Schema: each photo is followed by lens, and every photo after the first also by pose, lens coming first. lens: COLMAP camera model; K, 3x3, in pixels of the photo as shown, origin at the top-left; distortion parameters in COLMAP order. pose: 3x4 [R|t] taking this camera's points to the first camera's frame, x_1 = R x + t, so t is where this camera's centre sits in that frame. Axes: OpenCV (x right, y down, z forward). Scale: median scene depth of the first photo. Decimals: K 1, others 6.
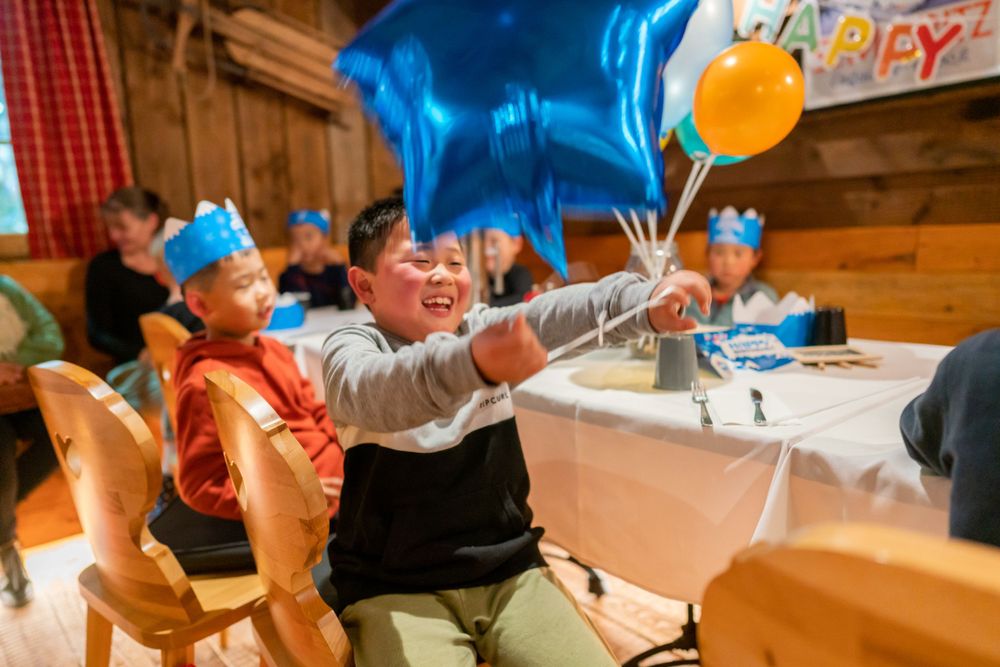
lens RADIAL K [[712.3, 0, 500.0], [0, 712.3, 333.5], [0, 0, 1]] dist [0.003491, 0.004370]
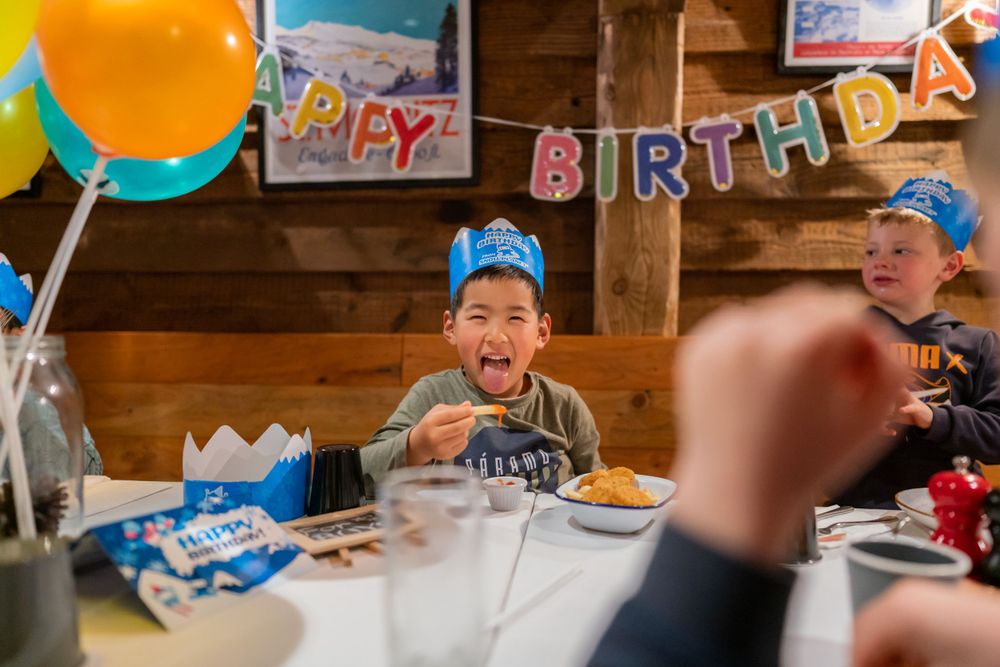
lens RADIAL K [[712.3, 0, 500.0], [0, 712.3, 333.5], [0, 0, 1]] dist [0.003491, 0.004370]
pose [[0.733970, 0.035848, 0.678235, 0.095401], [0.070444, 0.989202, -0.128517, -0.032758], [-0.675519, 0.142105, 0.723519, 0.311084]]
